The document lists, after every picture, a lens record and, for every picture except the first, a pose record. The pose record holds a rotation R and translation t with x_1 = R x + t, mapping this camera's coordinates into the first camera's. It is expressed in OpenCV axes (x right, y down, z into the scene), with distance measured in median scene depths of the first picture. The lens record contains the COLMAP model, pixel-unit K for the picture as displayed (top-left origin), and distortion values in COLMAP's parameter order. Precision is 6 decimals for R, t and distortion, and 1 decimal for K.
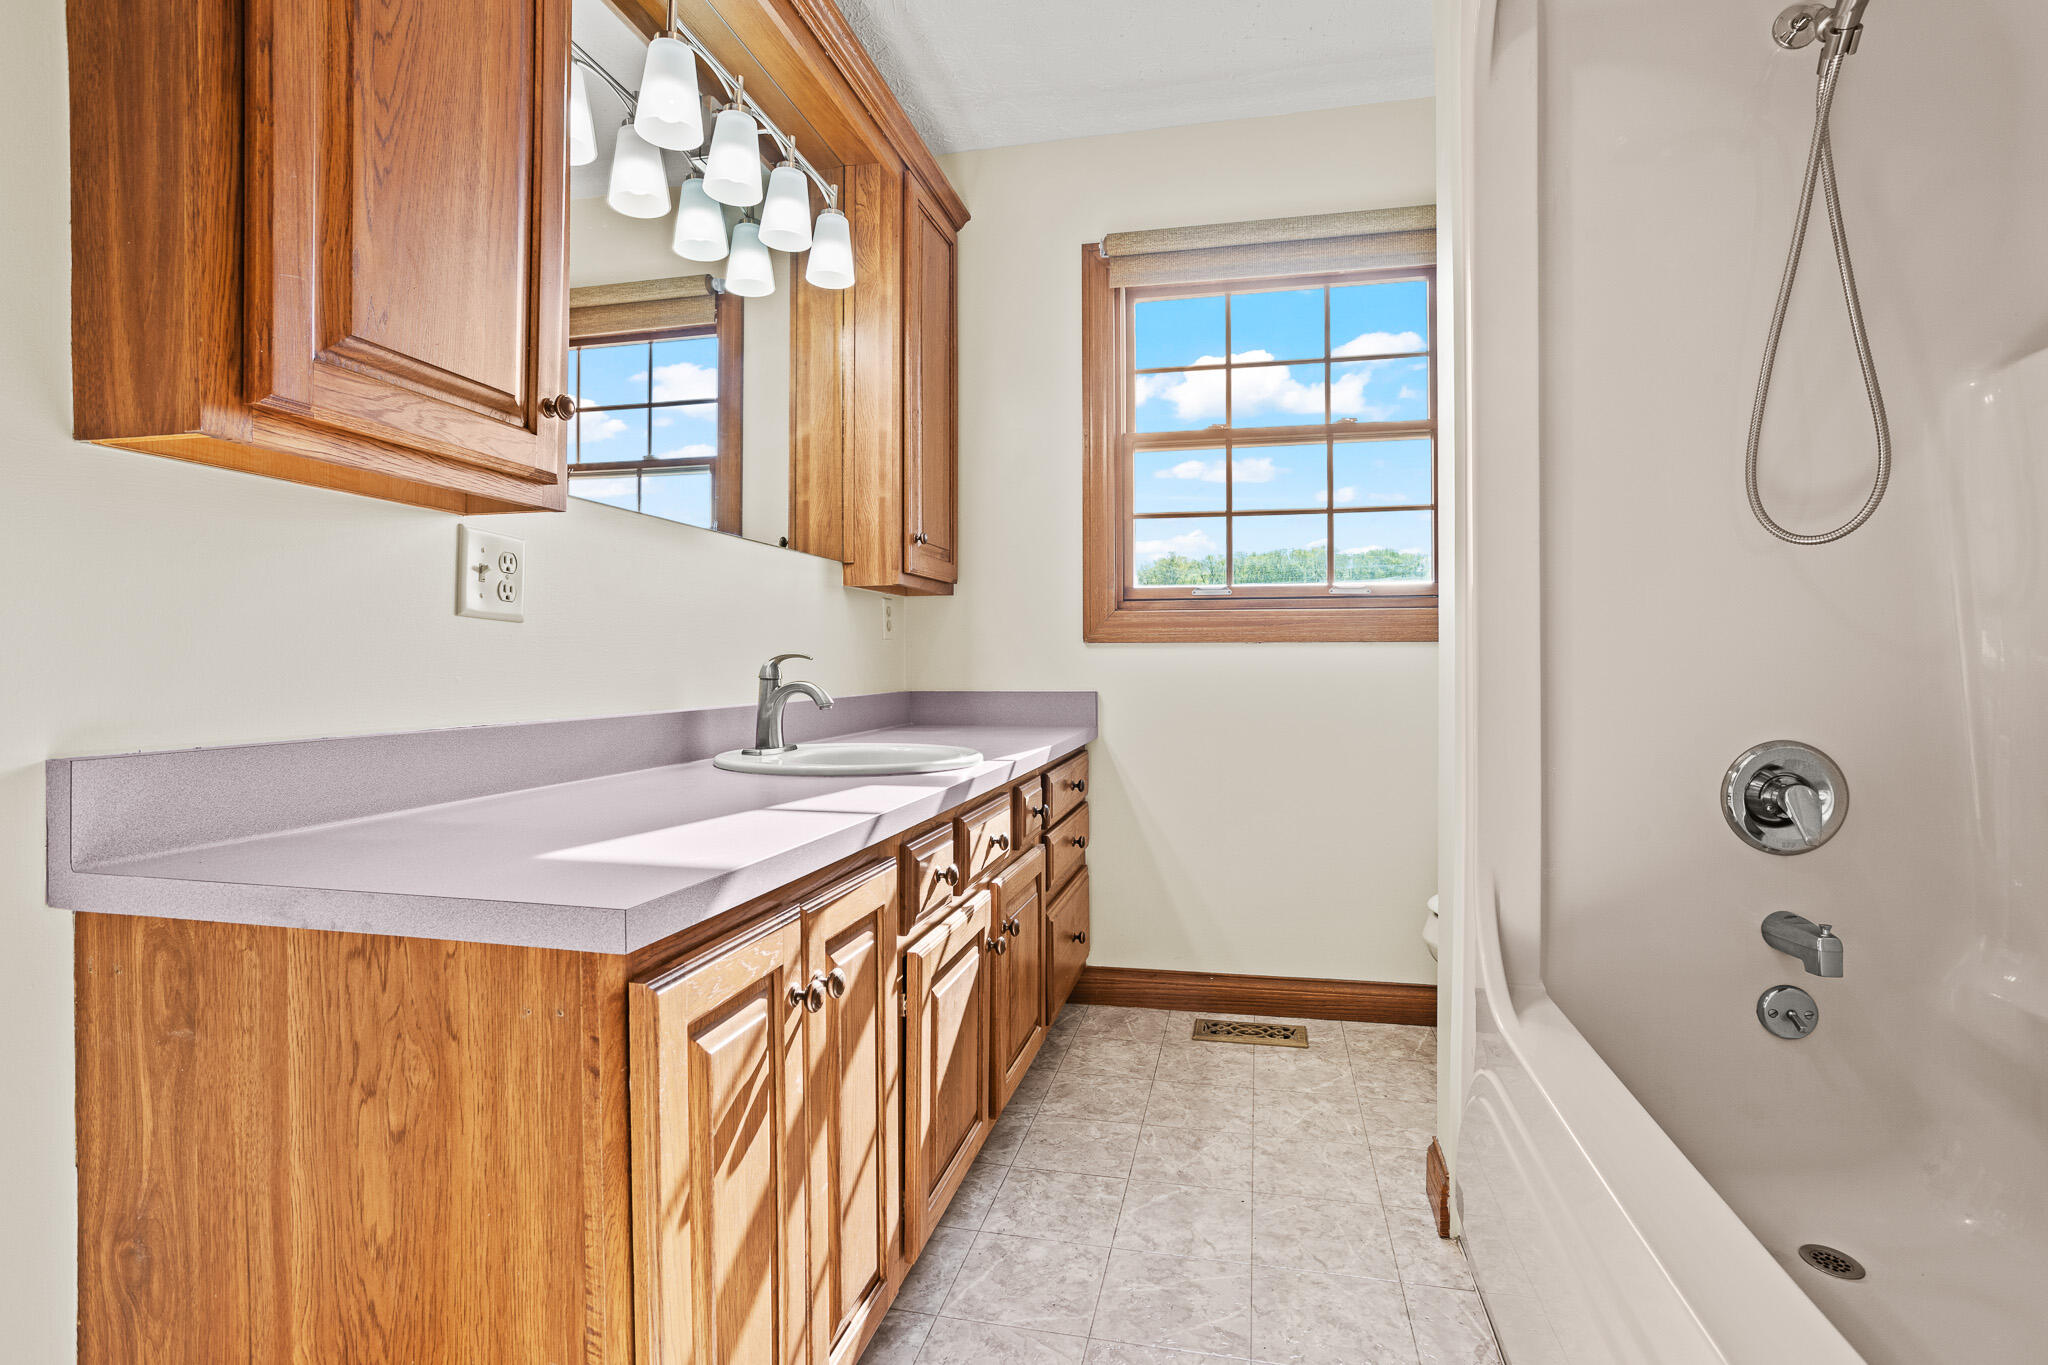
lens RADIAL K [[990.2, 0, 1032.0], [0, 990.2, 674.8], [0, 0, 1]] dist [-0.044289, 0.025090]
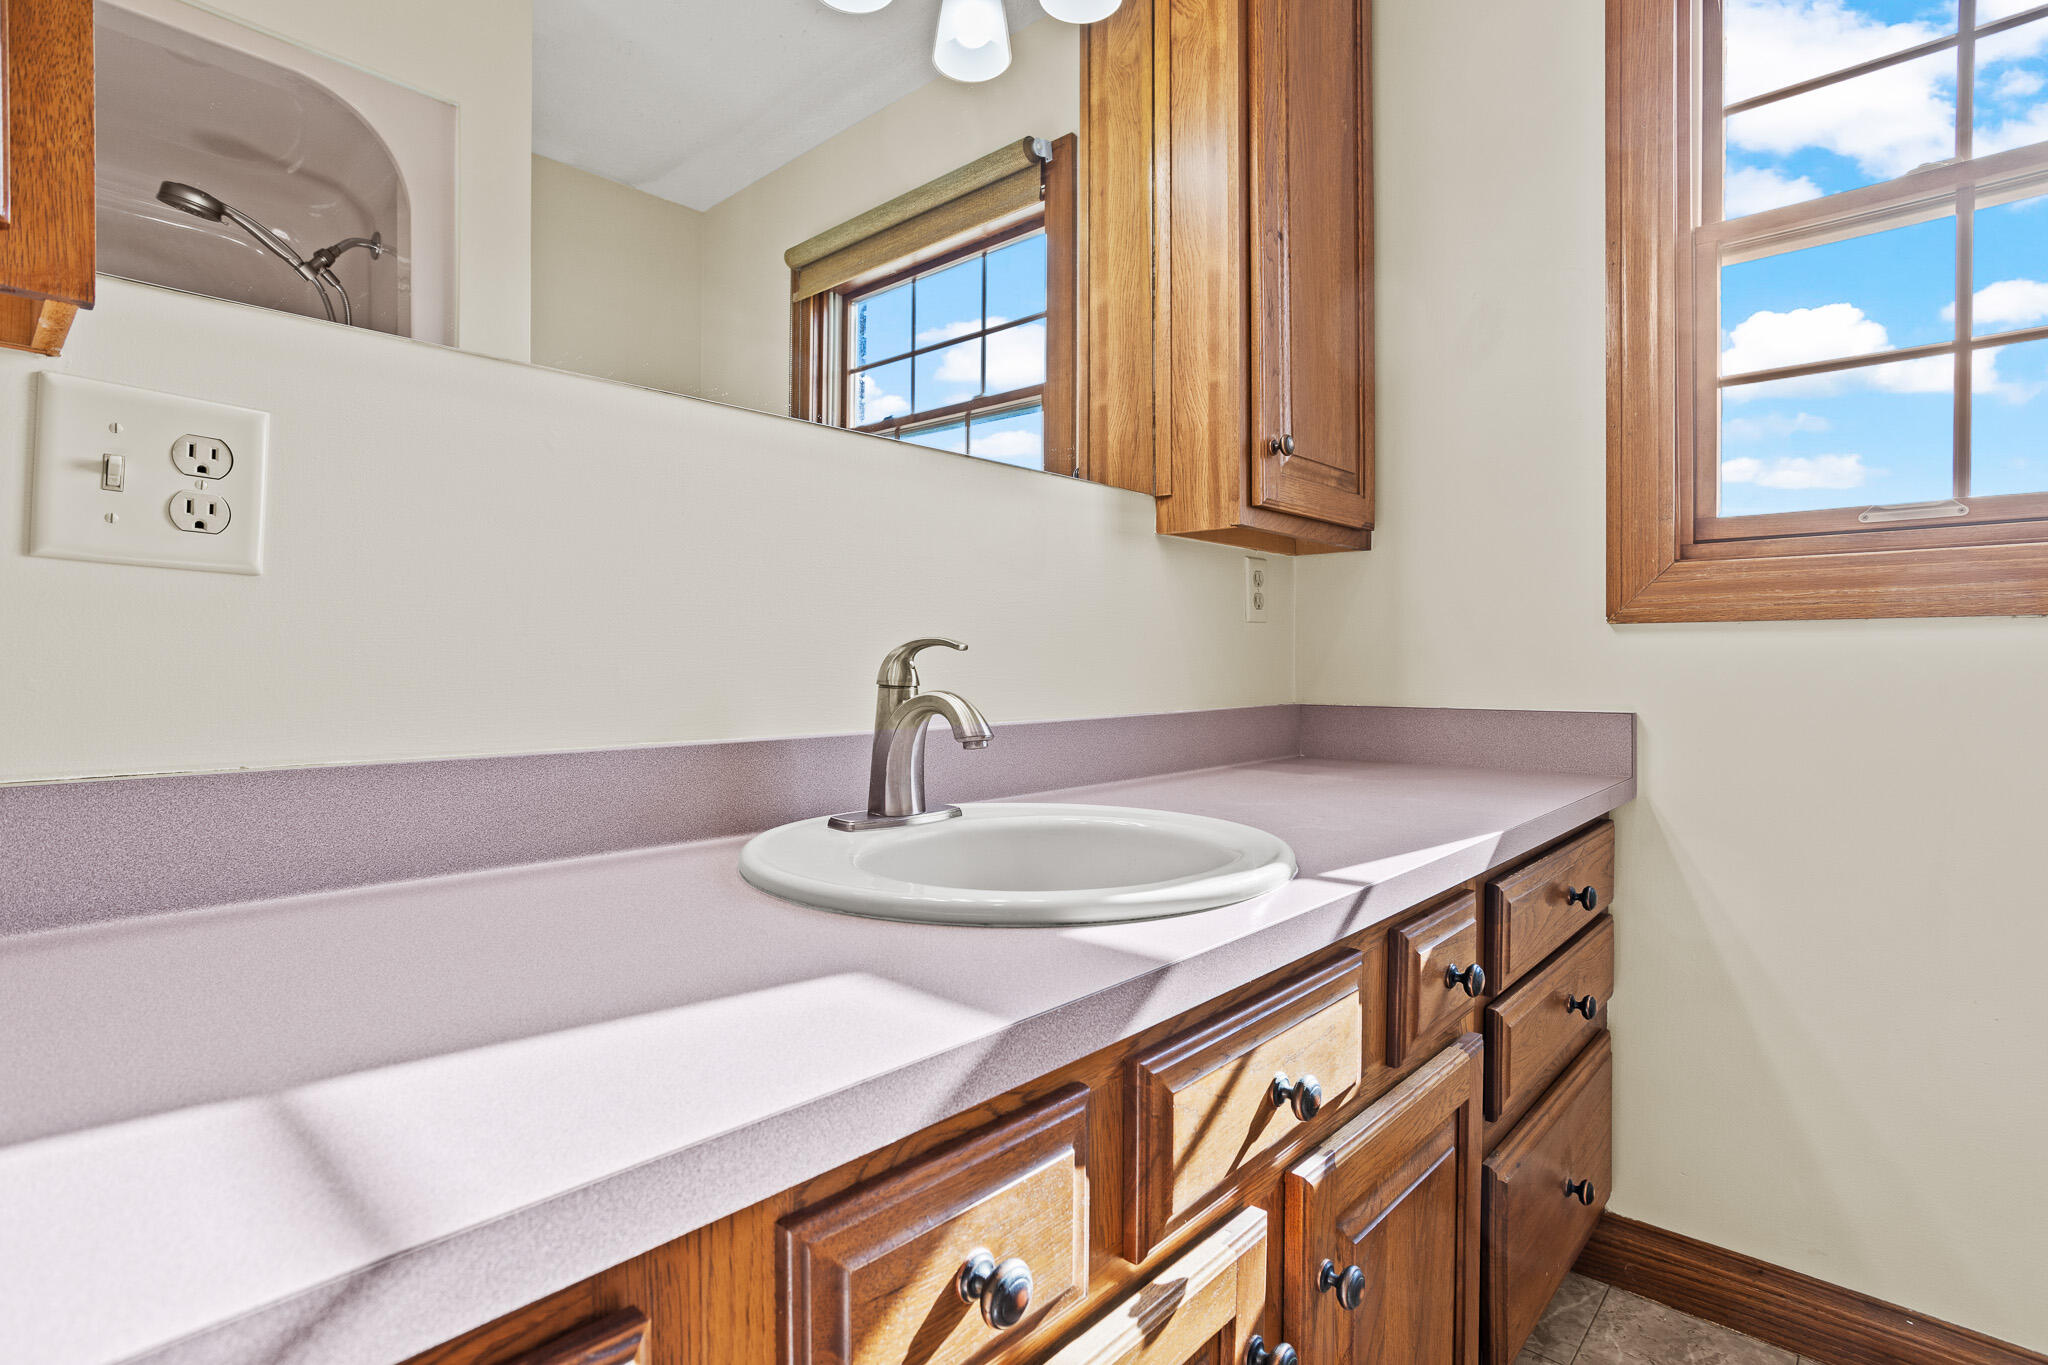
lens RADIAL K [[990.2, 0, 1027.0], [0, 990.2, 670.5], [0, 0, 1]] dist [-0.044289, 0.025090]
pose [[0.866273, 0.007256, -0.499518, 0.050348], [-0.008533, 0.999964, -0.000273, -0.003357], [0.499498, 0.004499, 0.866304, 0.421604]]
